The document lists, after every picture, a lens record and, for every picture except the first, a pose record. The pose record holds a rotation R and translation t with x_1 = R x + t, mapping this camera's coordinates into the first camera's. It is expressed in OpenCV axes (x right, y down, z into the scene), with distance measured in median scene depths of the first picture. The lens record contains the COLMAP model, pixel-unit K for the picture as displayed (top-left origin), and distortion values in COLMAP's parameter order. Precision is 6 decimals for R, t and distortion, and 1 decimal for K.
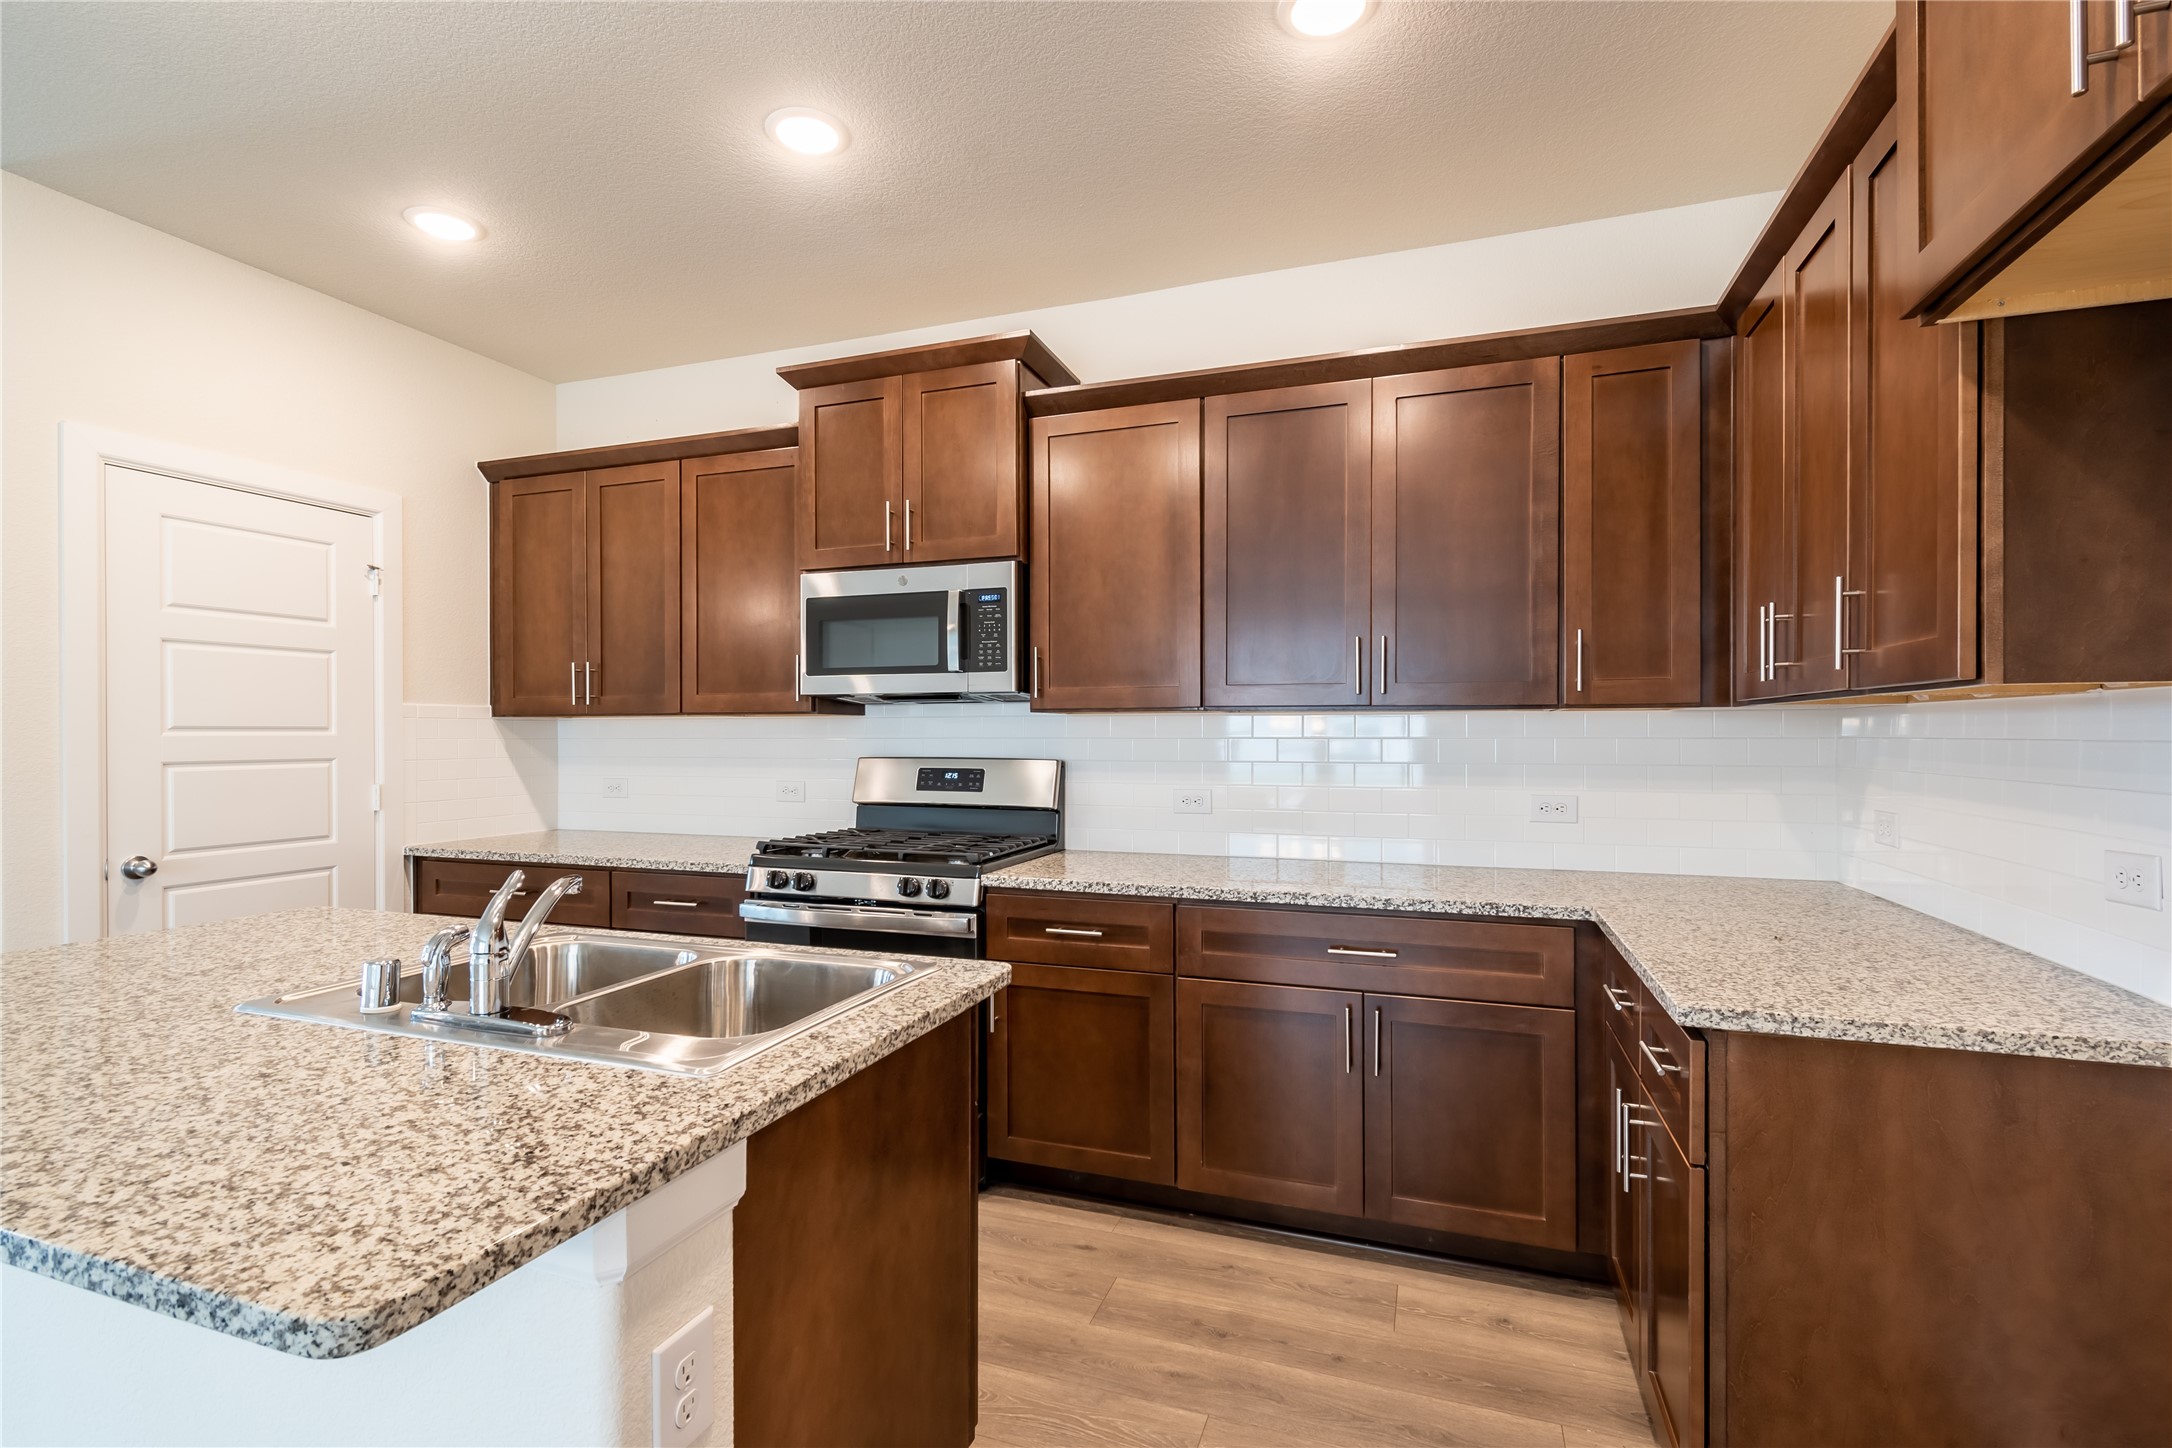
lens RADIAL K [[976.8, 0, 1095.0], [0, 976.8, 741.3], [0, 0, 1]] dist [0.003699, -0.003300]
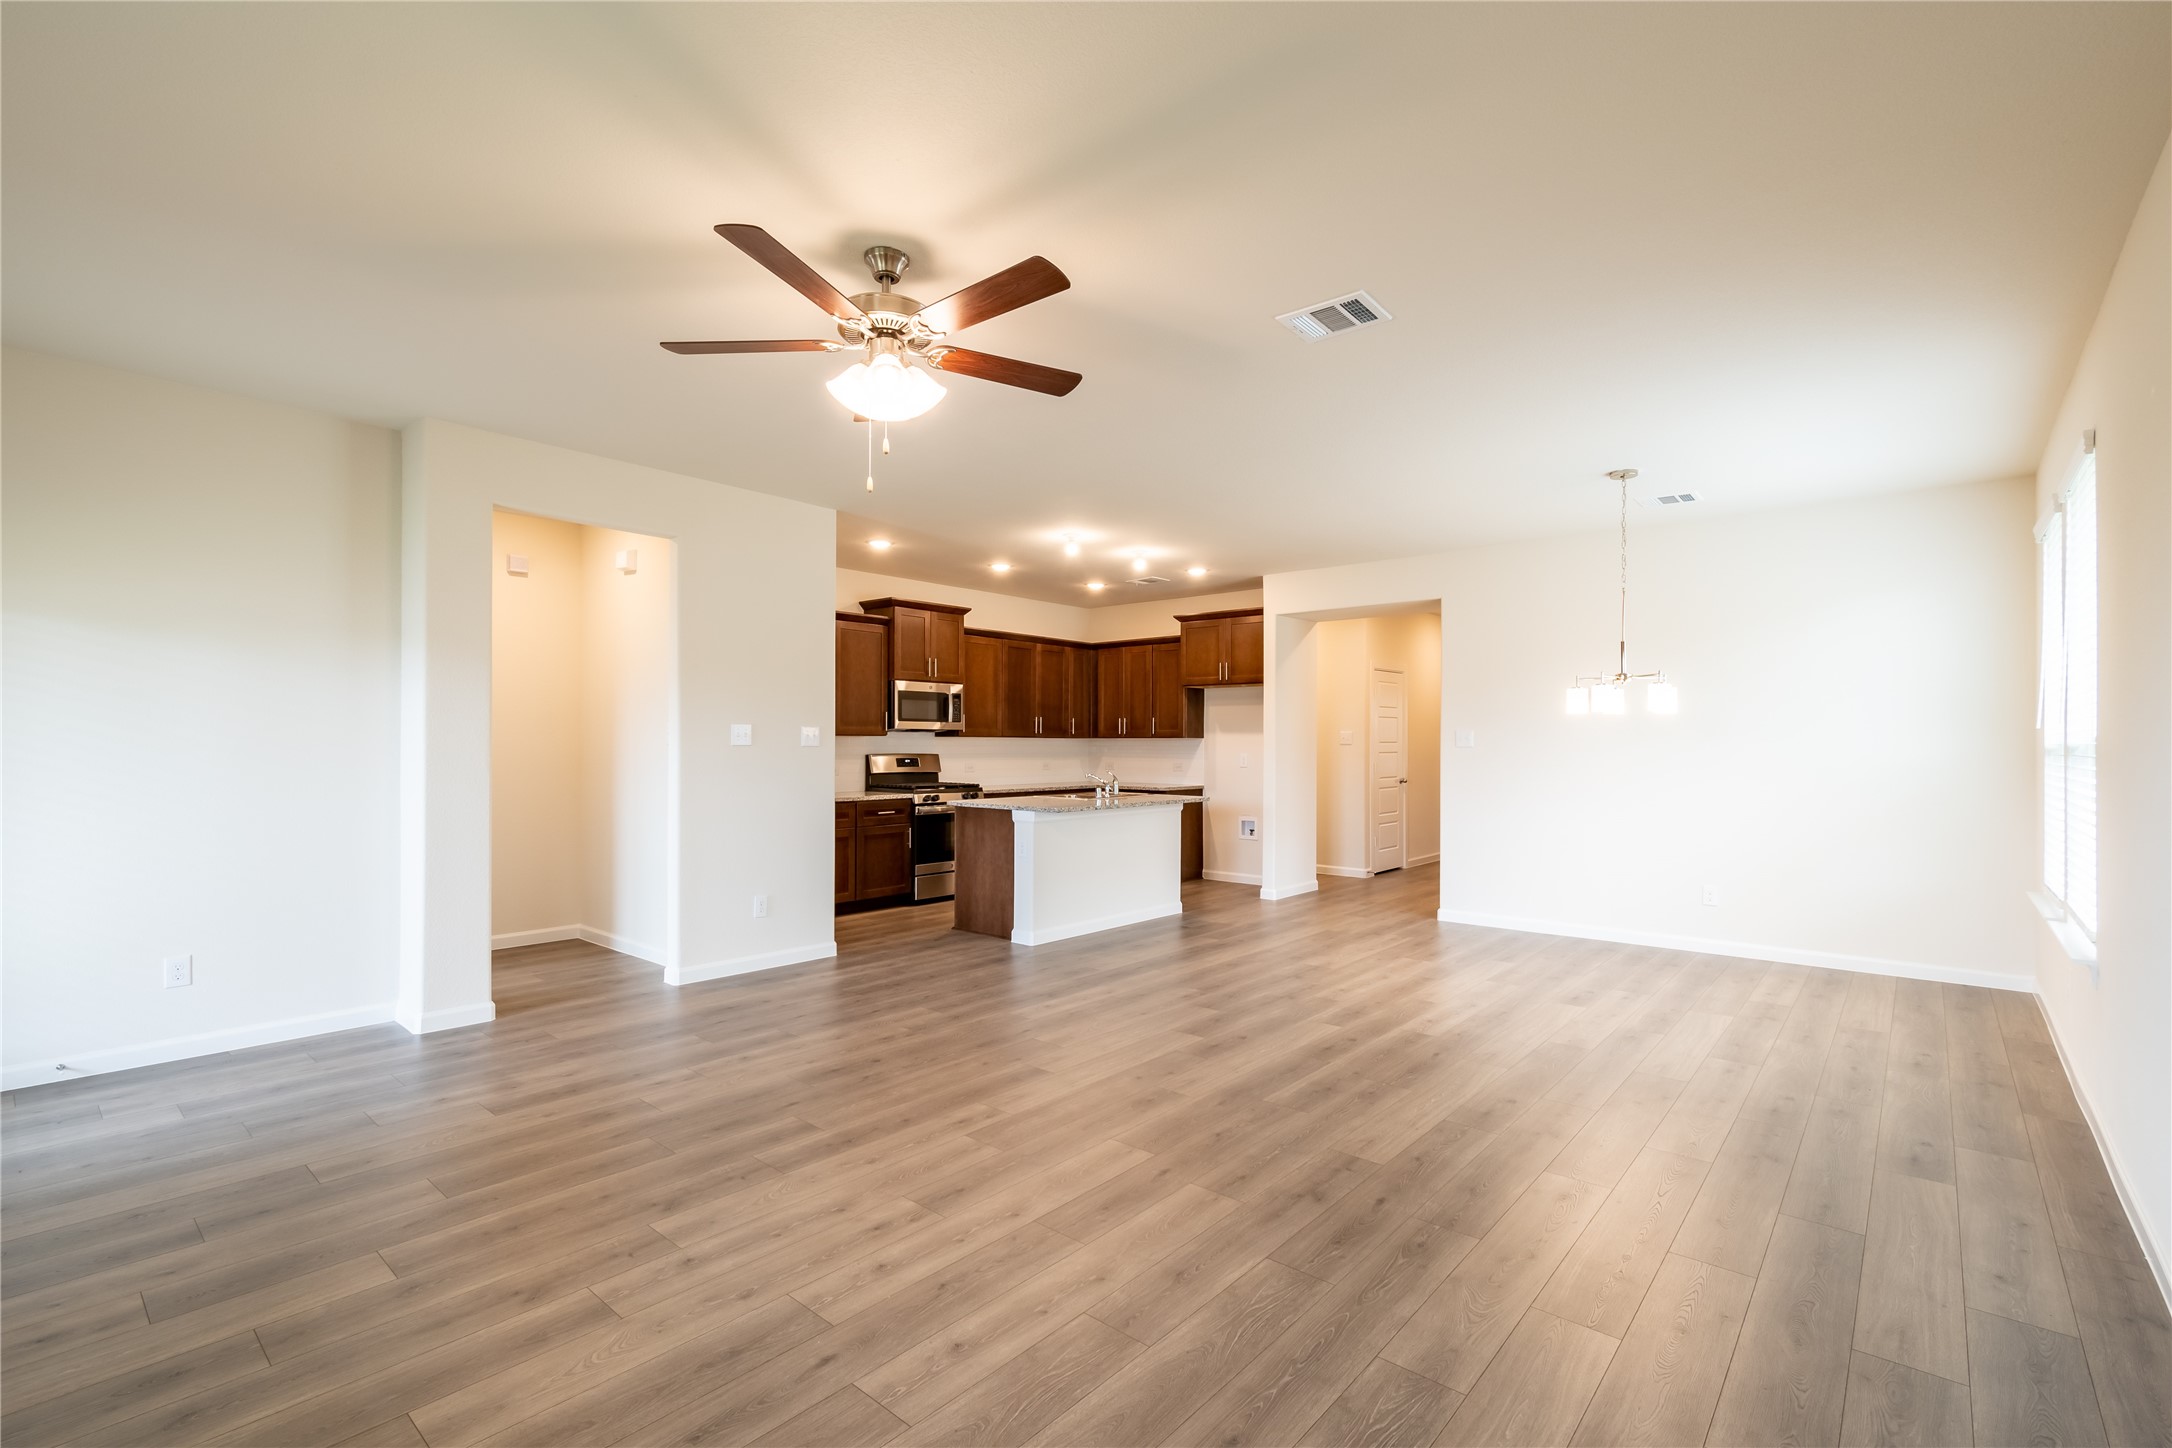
lens RADIAL K [[976.8, 0, 1057.0], [0, 976.8, 736.3], [0, 0, 1]] dist [0.003699, -0.003300]
pose [[0.367819, 0.008645, 0.929857, -2.741487], [0.007169, 0.999901, -0.012133, 0.006105], [-0.929870, 0.011129, 0.367721, -0.329867]]
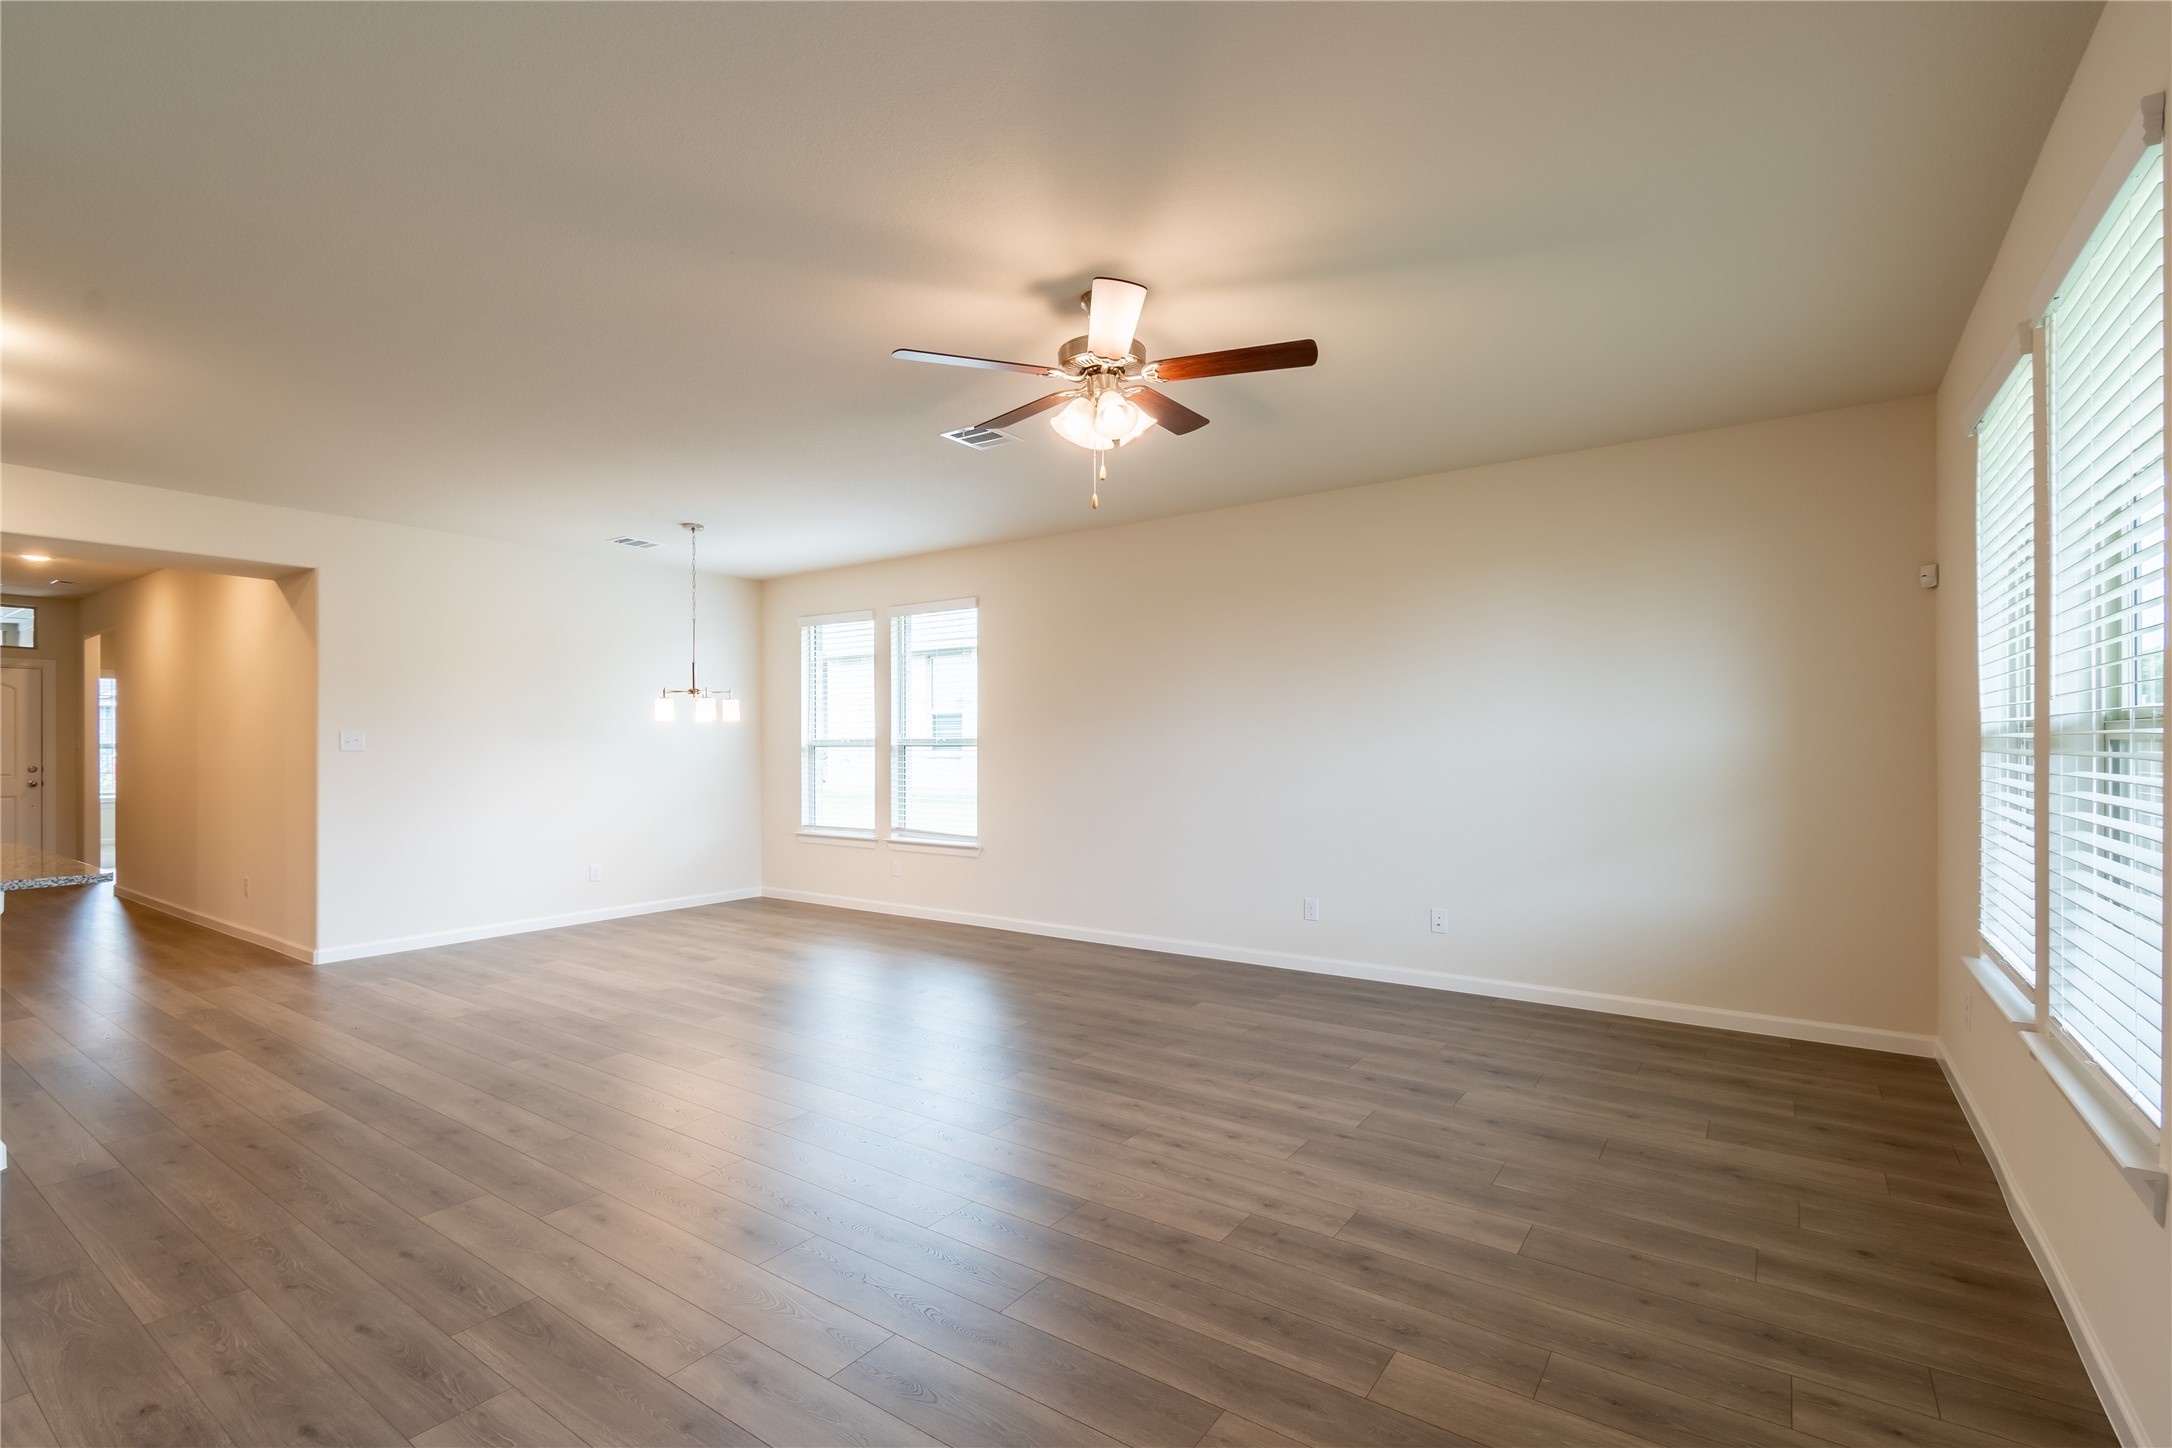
lens RADIAL K [[976.8, 0, 1096.8], [0, 976.8, 741.5], [0, 0, 1]] dist [0.003699, -0.003300]
pose [[-0.966671, 0.006489, 0.255940, -2.144161], [0.009331, 0.999908, 0.009892, -0.018159], [-0.255853, 0.011950, -0.966642, 1.272524]]
